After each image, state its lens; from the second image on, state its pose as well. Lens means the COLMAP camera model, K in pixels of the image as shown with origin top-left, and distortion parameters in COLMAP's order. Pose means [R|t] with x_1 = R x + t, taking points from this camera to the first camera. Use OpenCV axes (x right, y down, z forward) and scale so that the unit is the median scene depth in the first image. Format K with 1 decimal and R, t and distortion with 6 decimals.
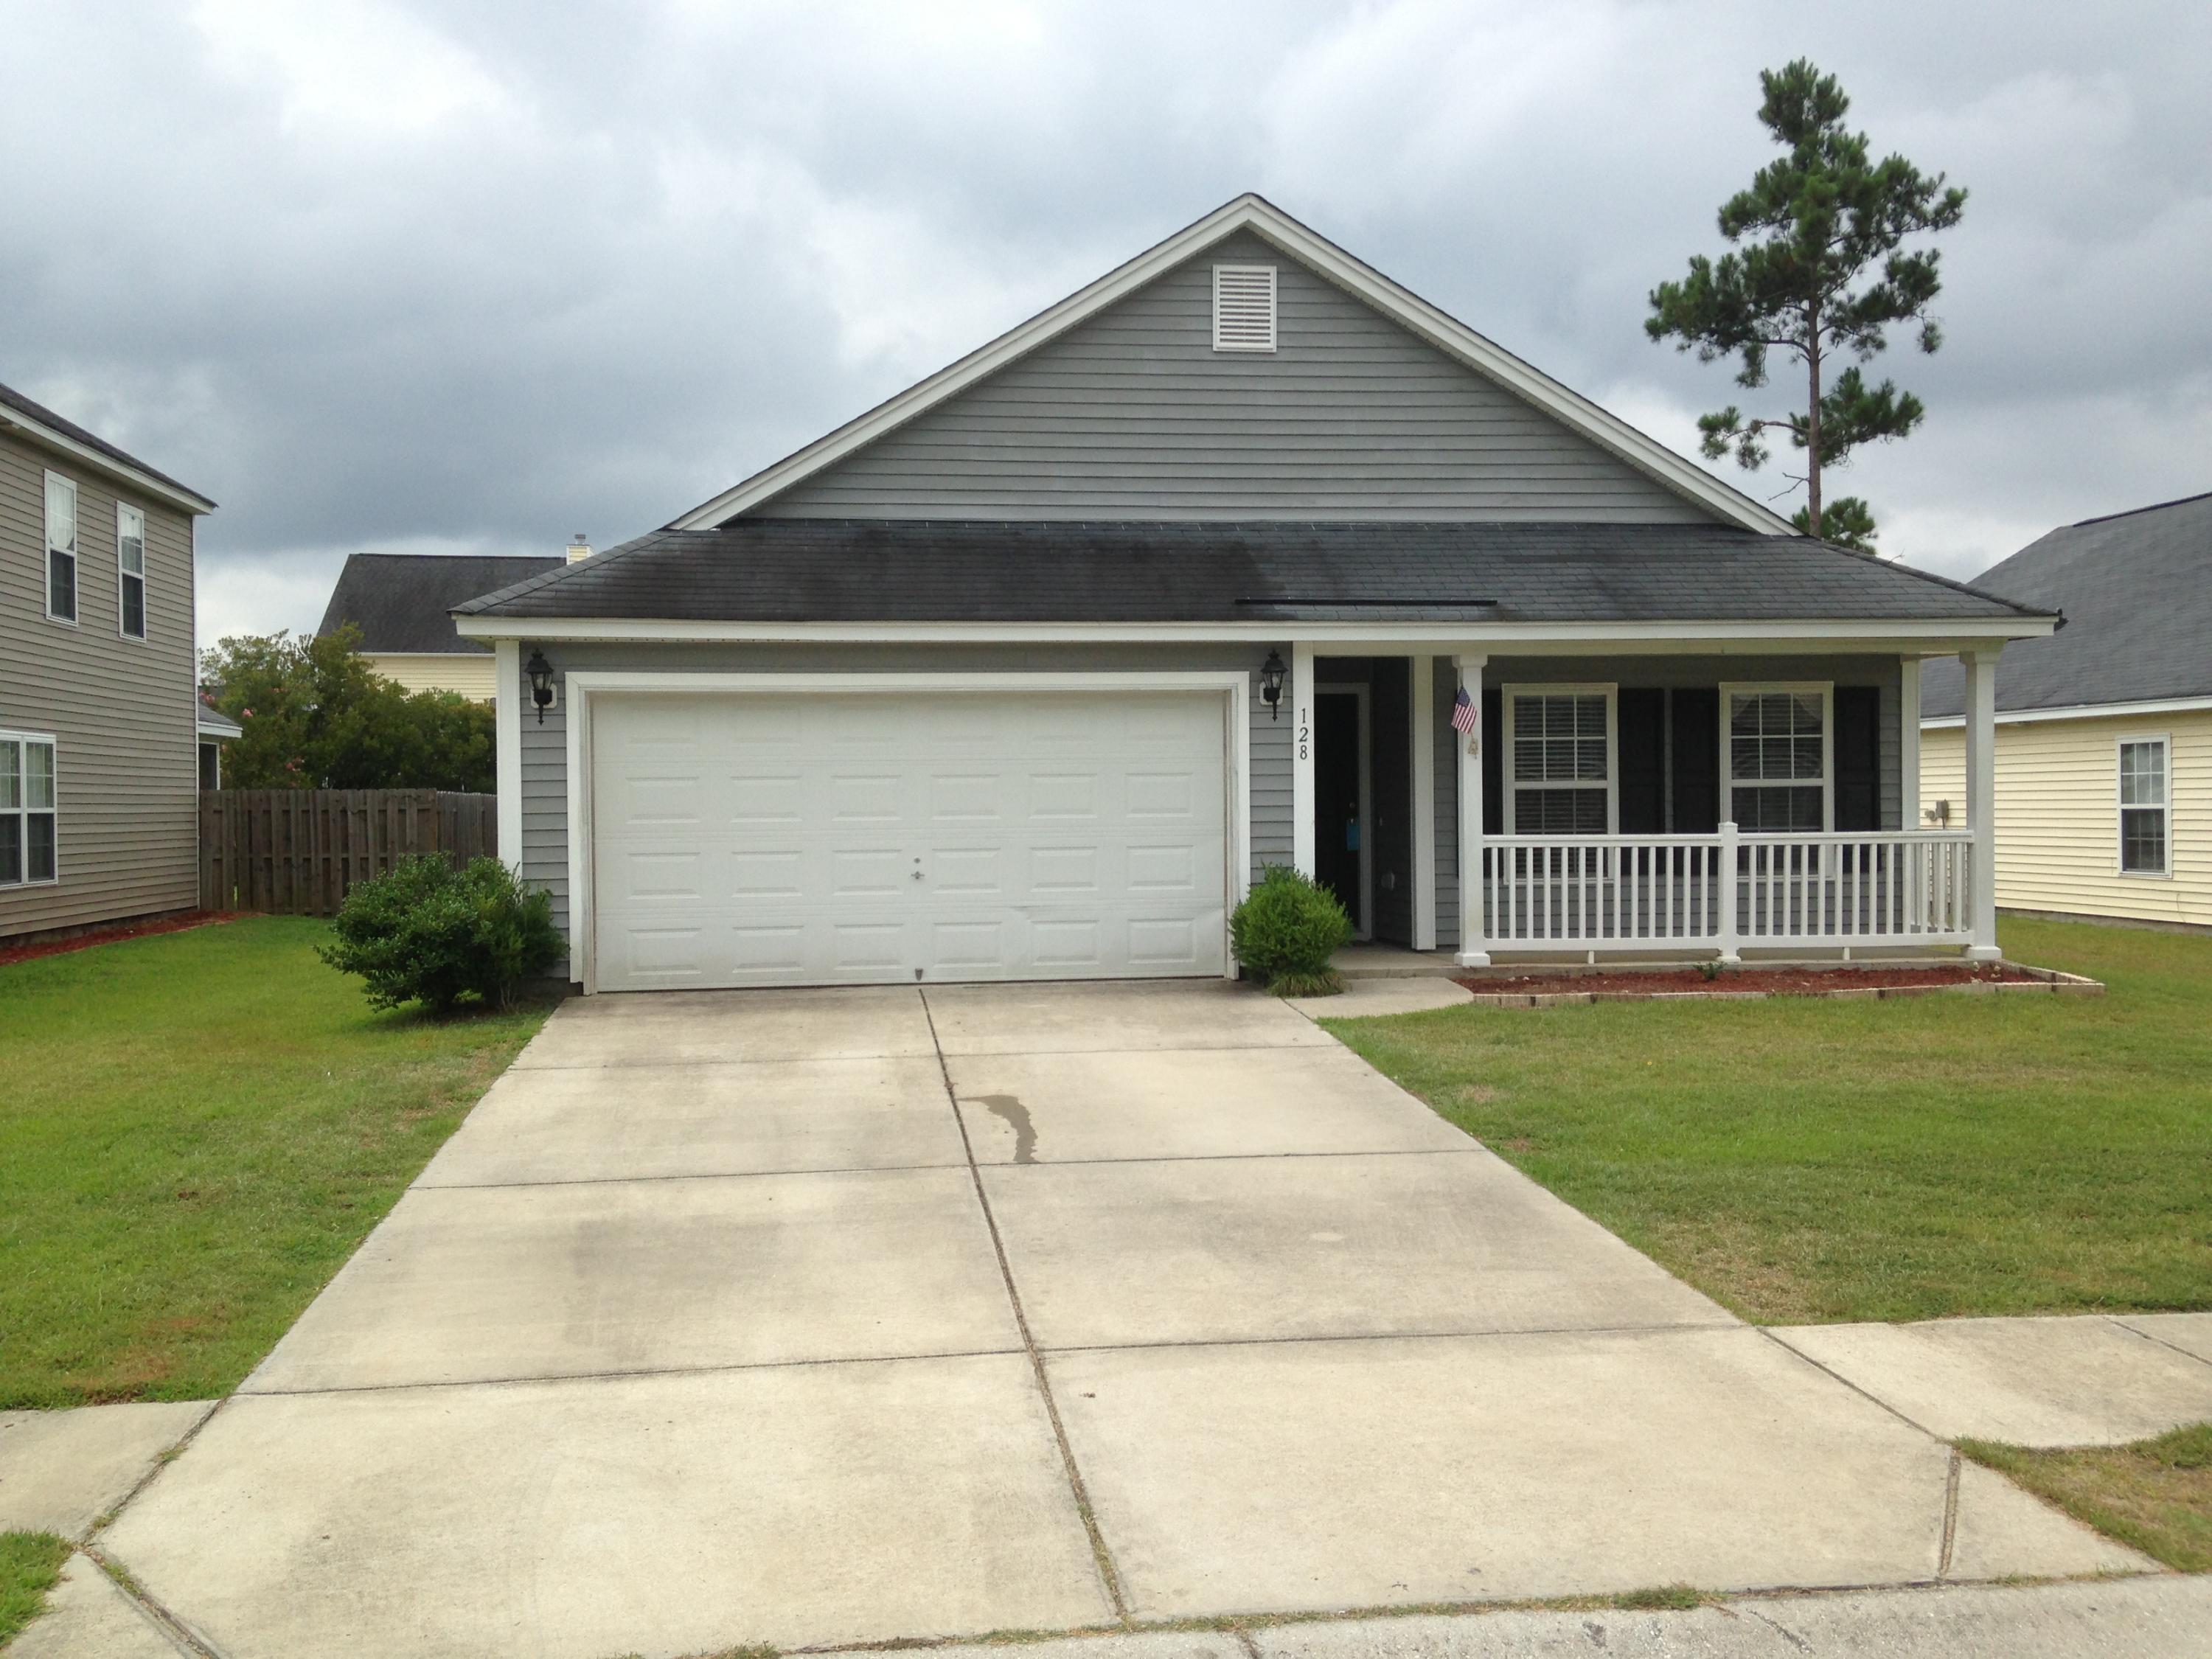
lens RADIAL K [[1991.4, 0, 1106.6], [0, 1991.4, 838.7], [0, 0, 1]] dist [0.123383, 0.000000]
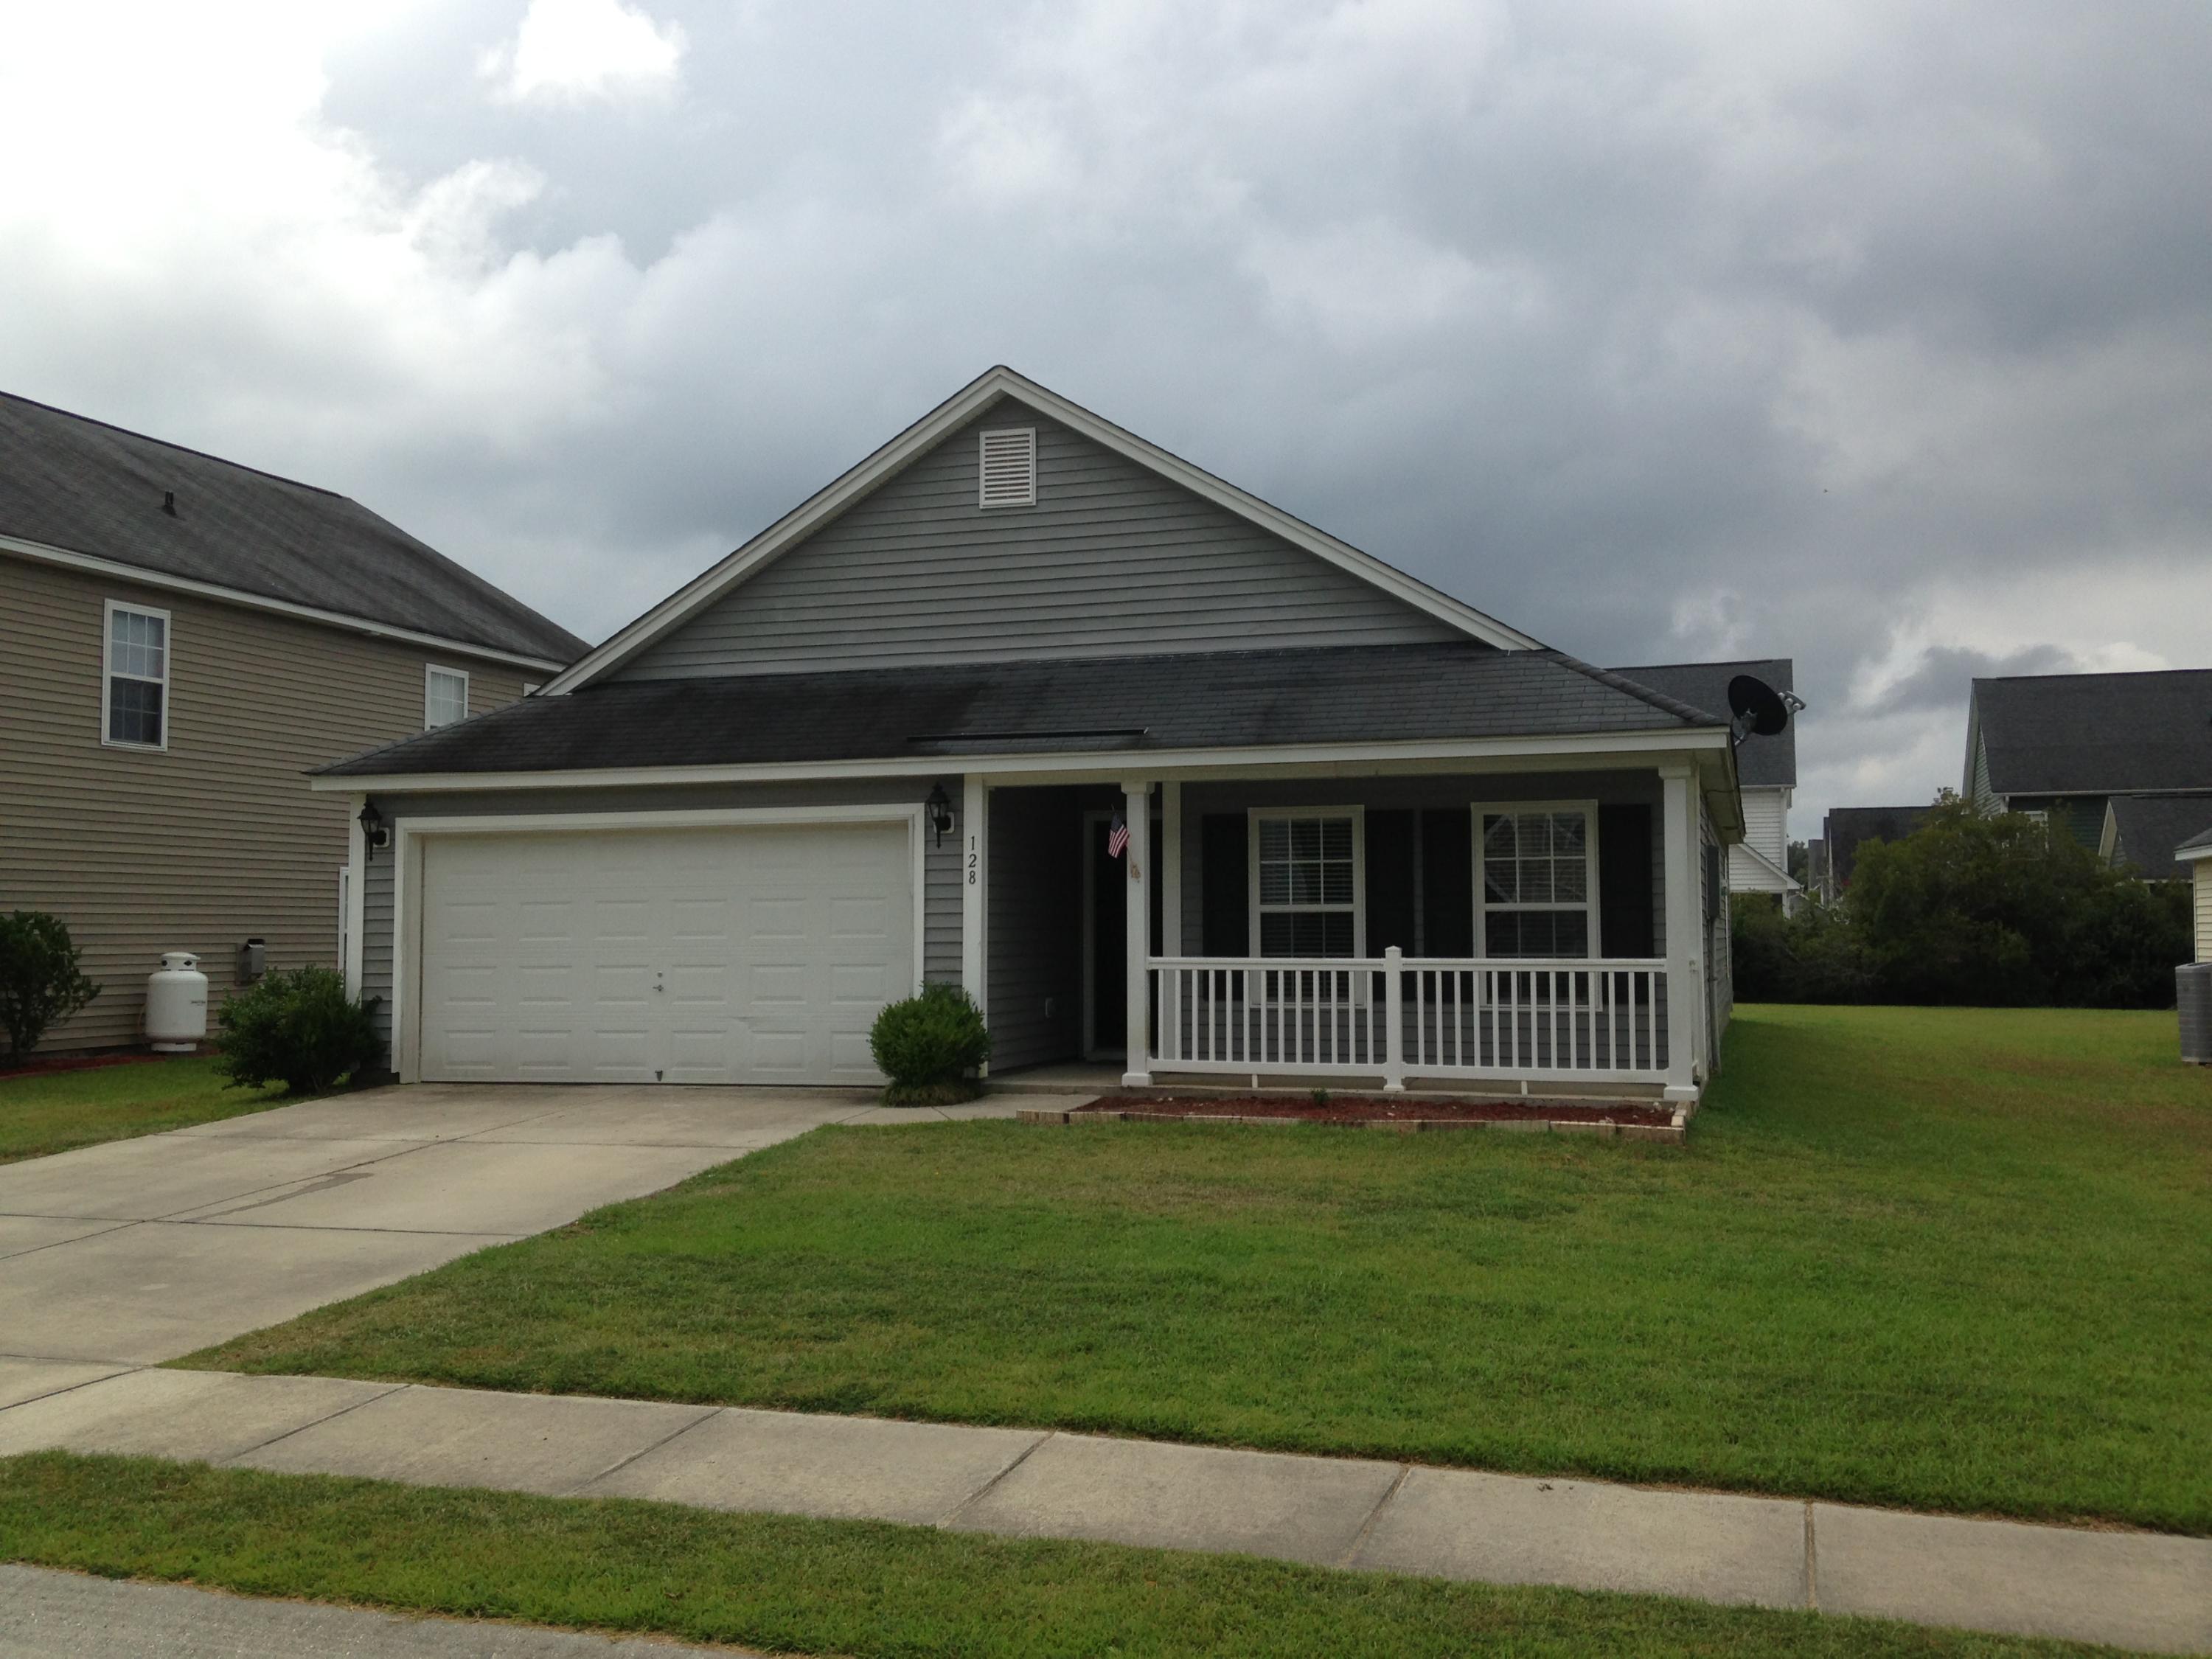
lens RADIAL K [[1991.4, 0, 1109.1], [0, 1991.4, 821.1], [0, 0, 1]] dist [0.123383, 0.000000]
pose [[0.907593, -0.017600, -0.419482, 0.570095], [-0.010070, 0.997921, -0.063655, -0.005853], [0.419731, 0.061997, 0.905529, 0.058514]]
